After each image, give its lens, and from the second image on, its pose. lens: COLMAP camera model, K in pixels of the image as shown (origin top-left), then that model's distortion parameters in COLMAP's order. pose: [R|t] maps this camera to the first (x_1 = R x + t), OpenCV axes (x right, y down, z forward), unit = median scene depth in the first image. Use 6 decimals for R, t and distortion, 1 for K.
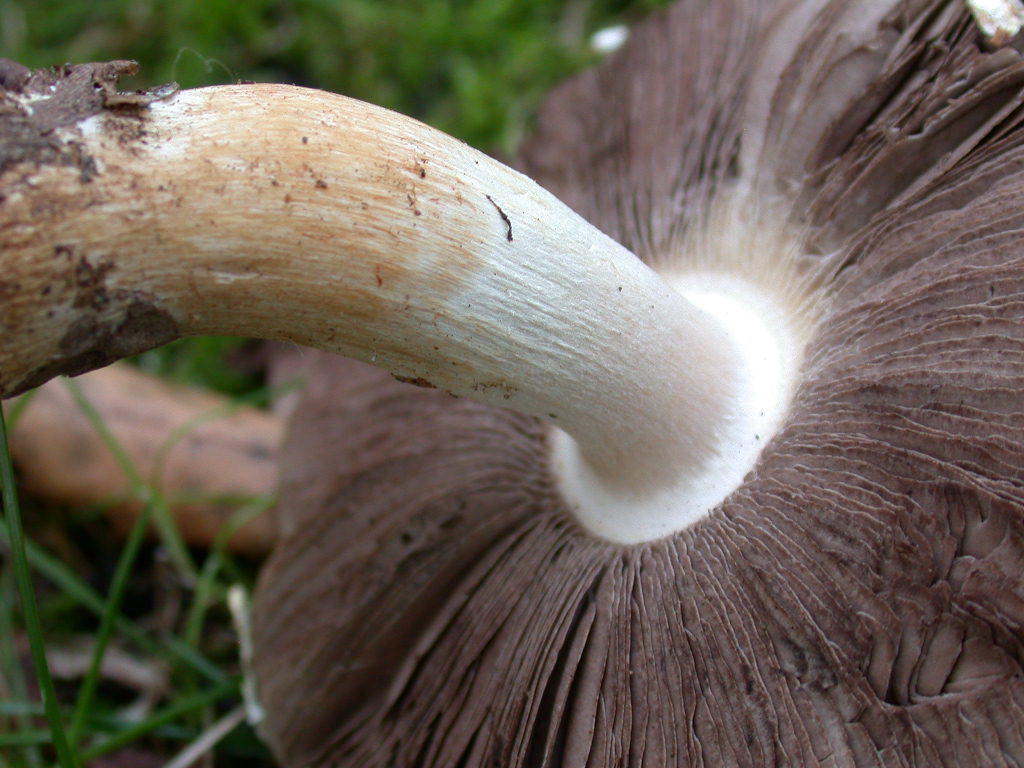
lens RADIAL K [[2741.4, 0, 511.3], [0, 2741.4, 386.0], [0, 0, 1]] dist [0.123208, 0.000000]
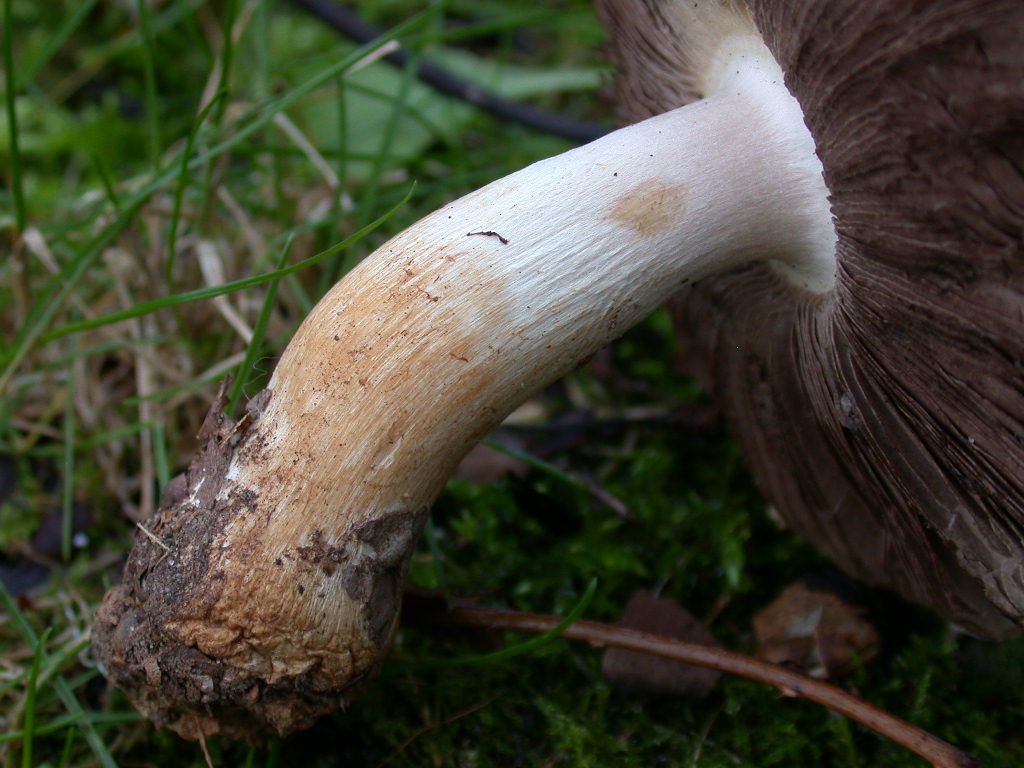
lens RADIAL K [[2700.6, 0, 511.2], [0, 2700.6, 382.5], [0, 0, 1]] dist [0.130921, 0.000000]
pose [[0.473241, -0.720040, -0.507529, 0.537686], [0.764433, 0.621987, -0.169634, 0.178471], [0.437819, -0.307694, 0.844772, 0.026639]]
